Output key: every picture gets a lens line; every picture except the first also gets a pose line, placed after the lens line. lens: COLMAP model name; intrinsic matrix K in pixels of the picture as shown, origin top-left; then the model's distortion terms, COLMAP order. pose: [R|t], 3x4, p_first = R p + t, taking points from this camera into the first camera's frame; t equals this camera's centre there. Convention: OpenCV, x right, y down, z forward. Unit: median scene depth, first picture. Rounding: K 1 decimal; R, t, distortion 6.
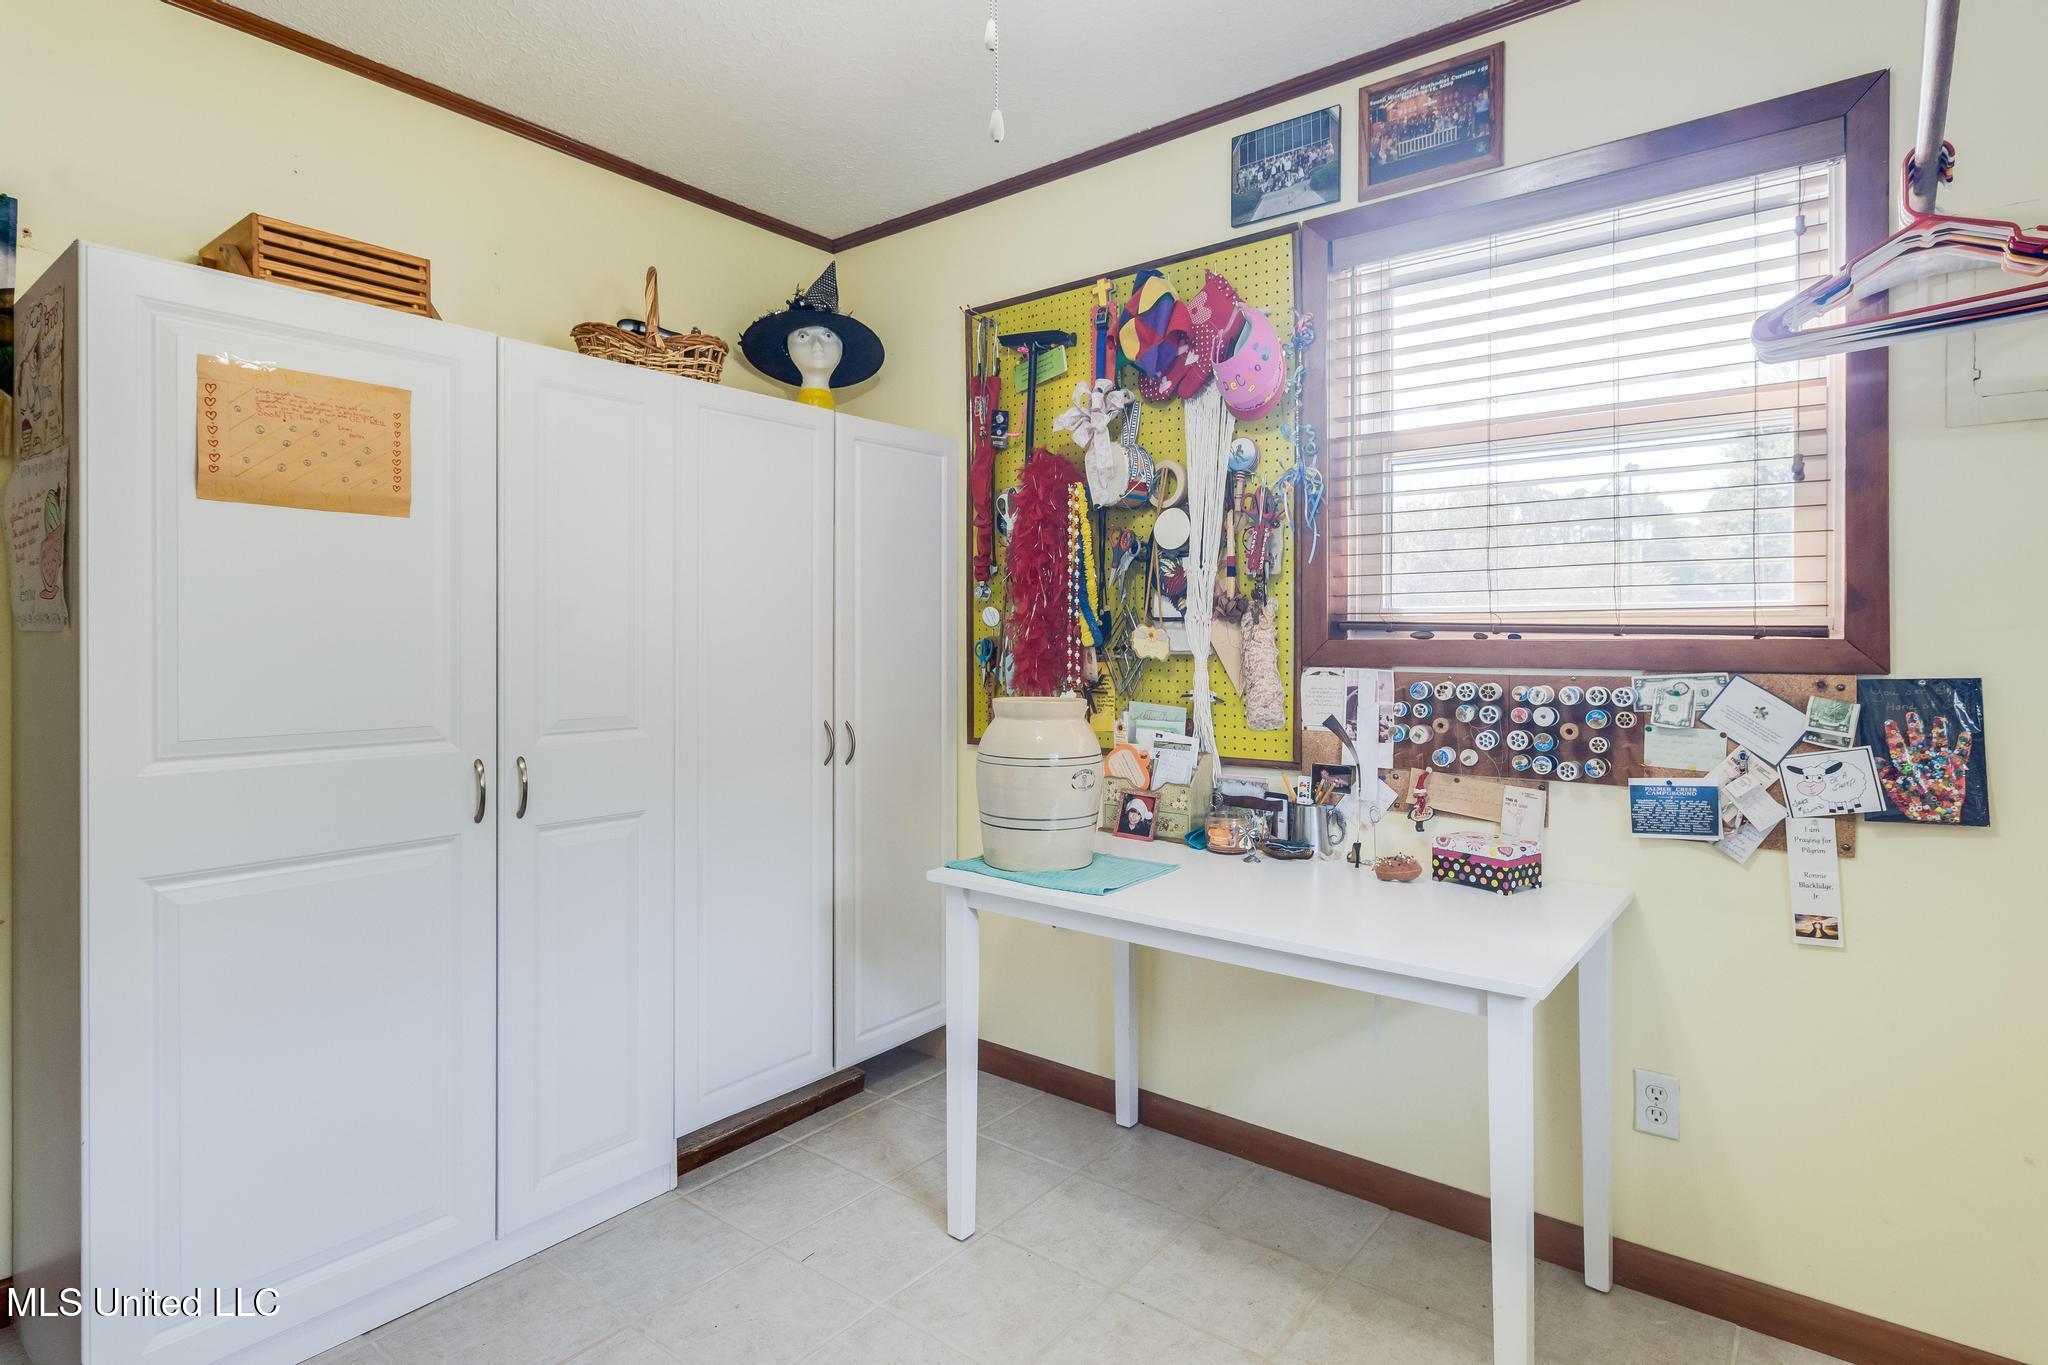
lens RADIAL K [[1046.5, 0, 1015.3], [0, 1046.5, 635.3], [0, 0, 1]] dist [-0.000550, -0.000314]
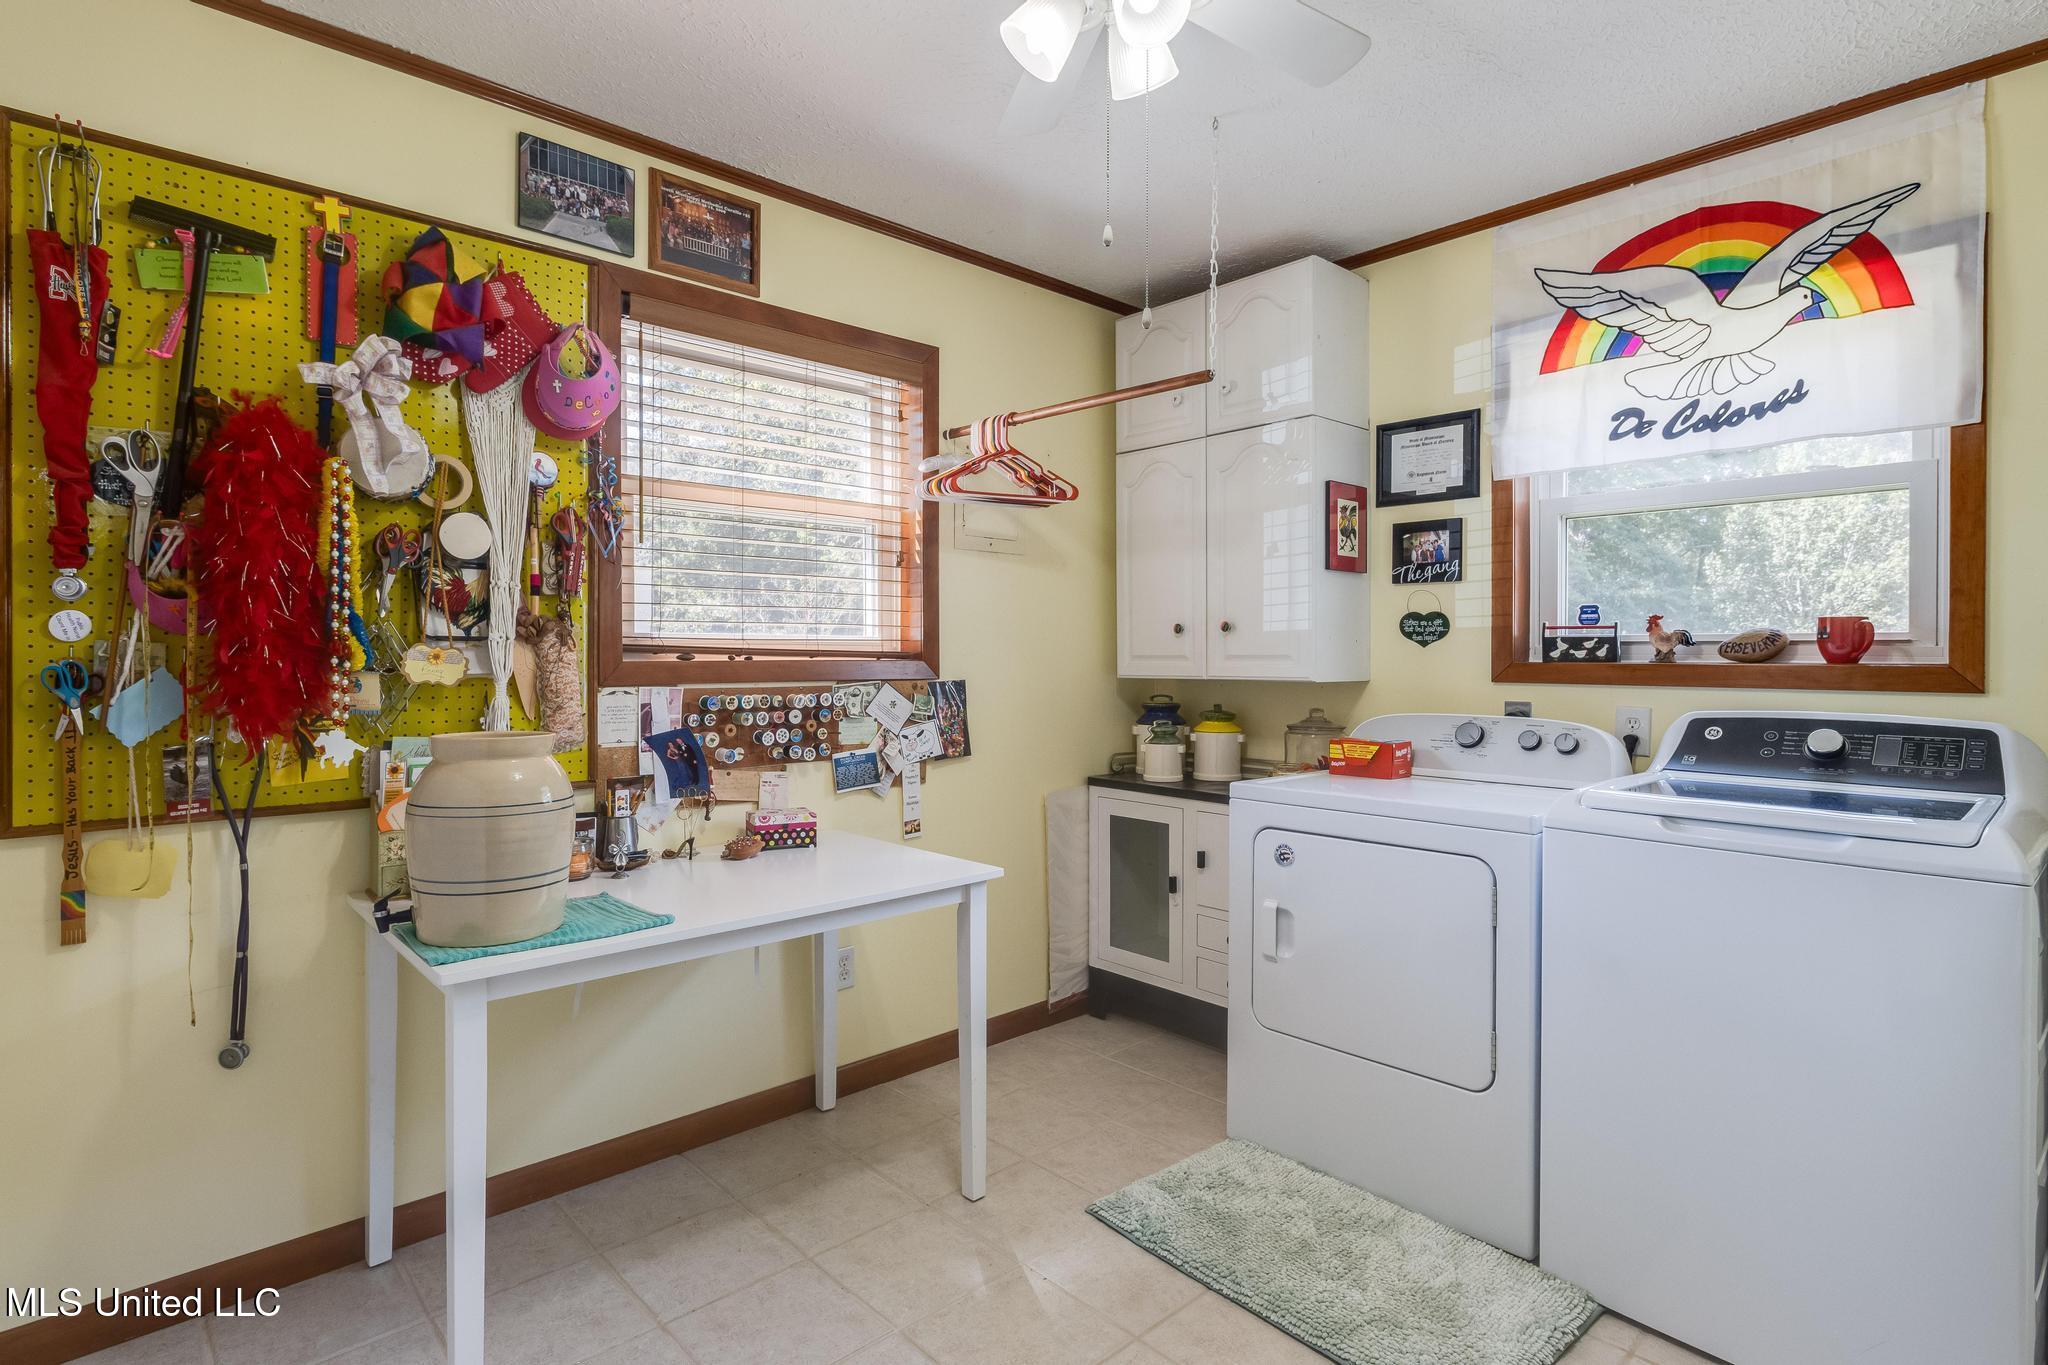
lens RADIAL K [[1018.2, 0, 1021.6], [0, 1018.2, 644.0], [0, 0, 1]] dist [-0.001437, -0.001038]
pose [[0.153554, 0.010445, 0.988085, -0.704062], [-0.006149, 0.999935, -0.009615, -0.006153], [-0.988121, -0.004599, 0.153609, 0.457584]]
